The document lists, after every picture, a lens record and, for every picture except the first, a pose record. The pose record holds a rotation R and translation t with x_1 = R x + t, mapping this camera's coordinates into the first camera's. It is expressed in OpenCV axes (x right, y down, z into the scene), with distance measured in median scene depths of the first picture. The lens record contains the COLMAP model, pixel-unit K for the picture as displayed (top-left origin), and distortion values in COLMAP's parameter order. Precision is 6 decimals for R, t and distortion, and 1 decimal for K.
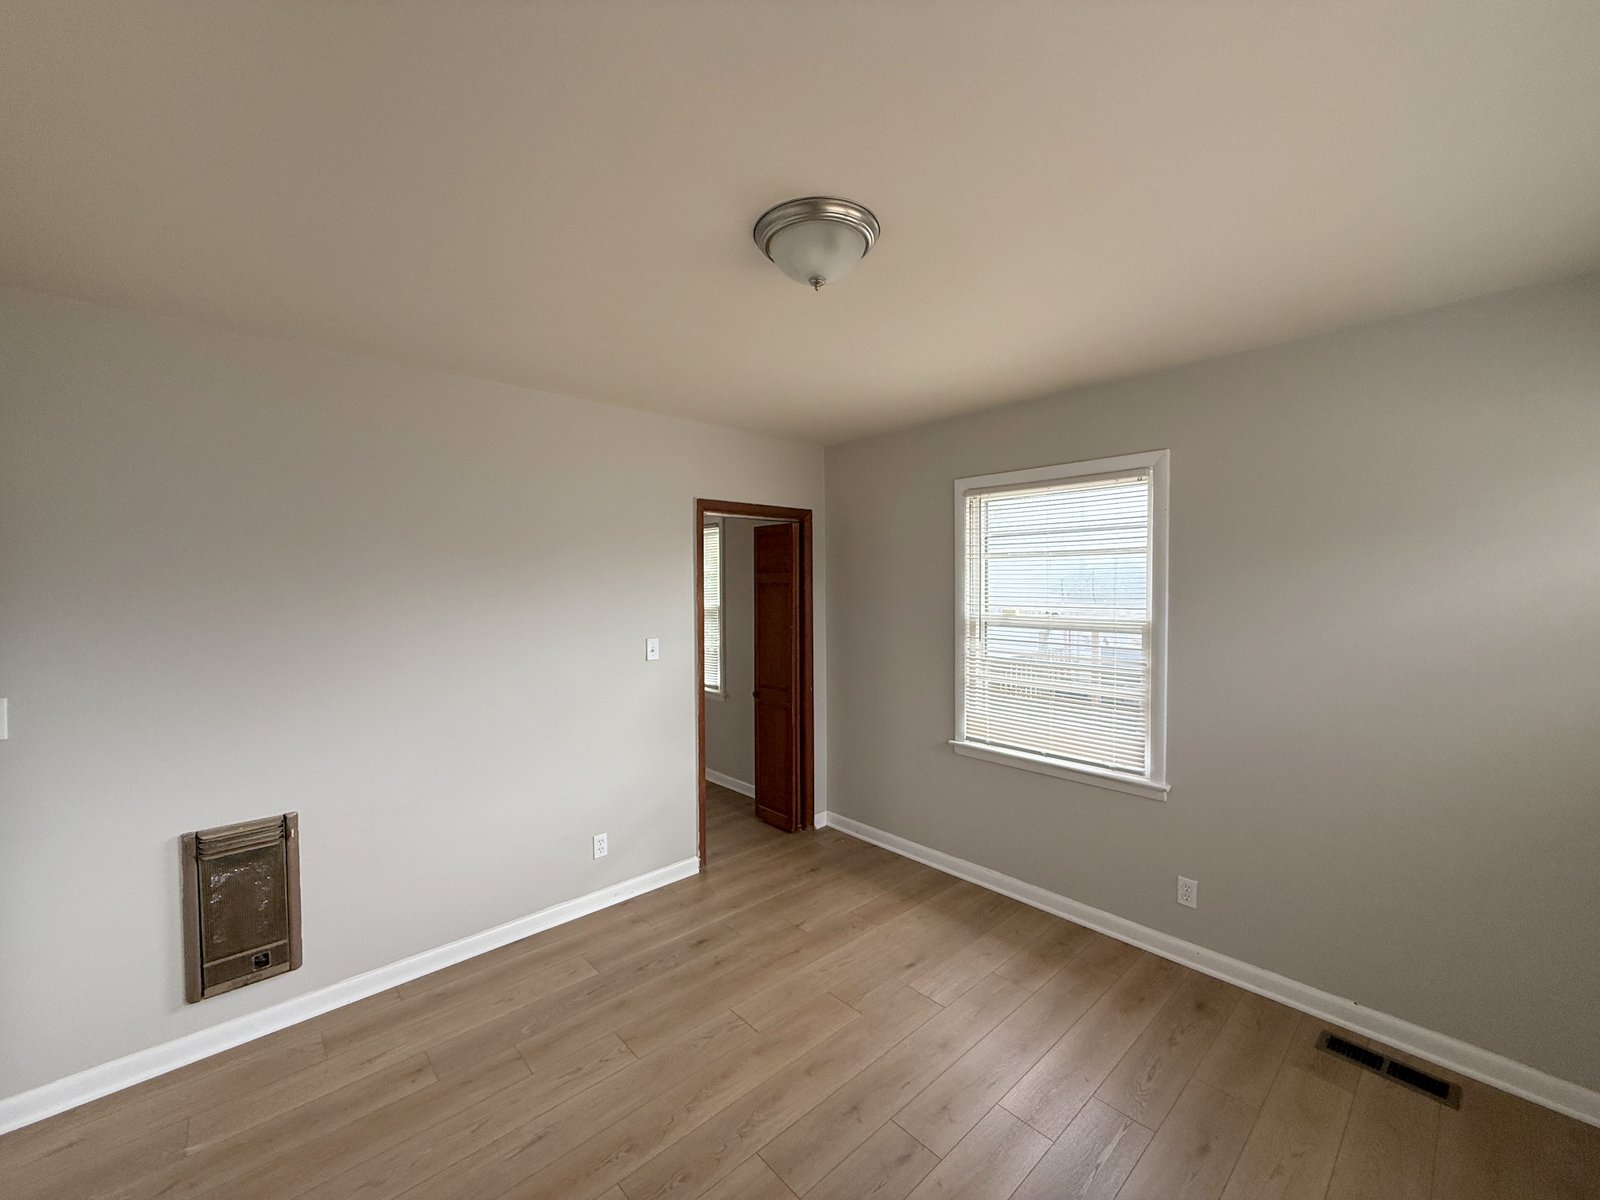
lens RADIAL K [[633.6, 0, 795.7], [0, 633.6, 601.4], [0, 0, 1]] dist [0.000289, 0.000004]
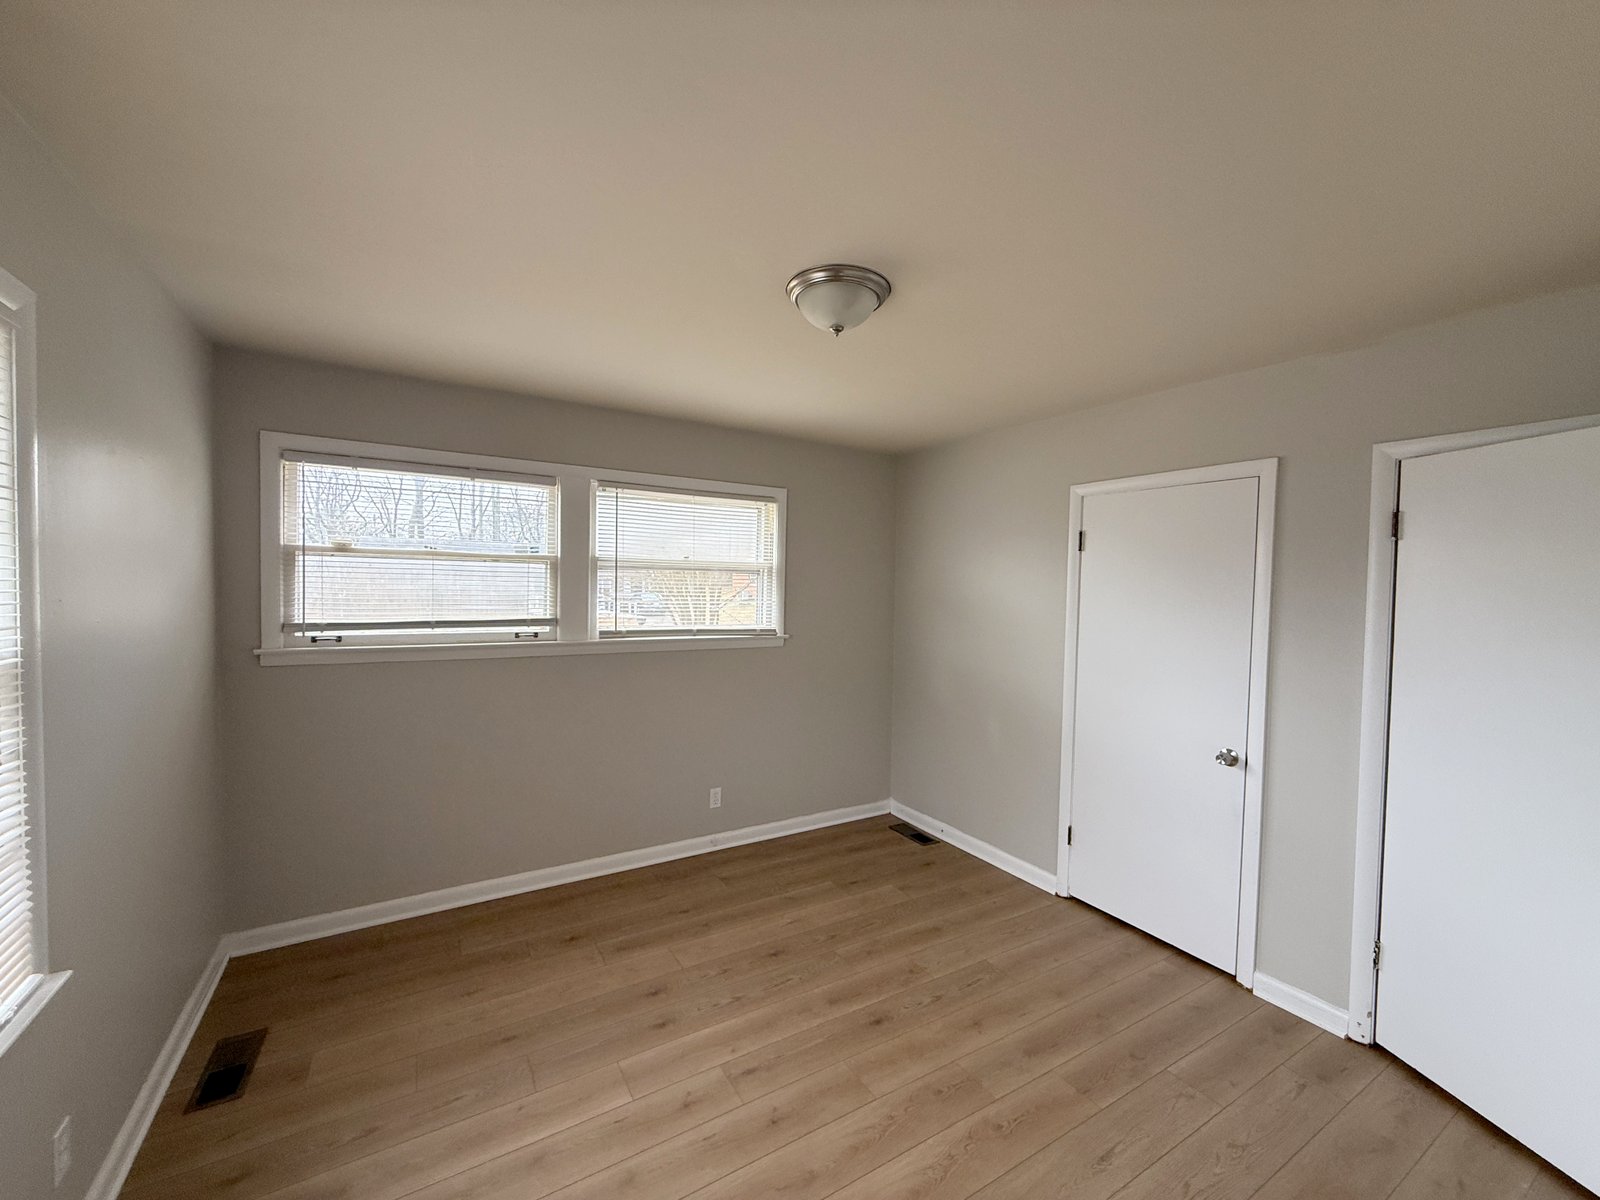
lens RADIAL K [[633.6, 0, 795.7], [0, 633.6, 601.4], [0, 0, 1]] dist [0.000289, 0.000004]
pose [[-0.980224, -0.016984, 0.197159, -0.117477], [-0.007745, 0.998840, 0.047534, -0.041995], [-0.197737, 0.045067, -0.979219, 1.926488]]
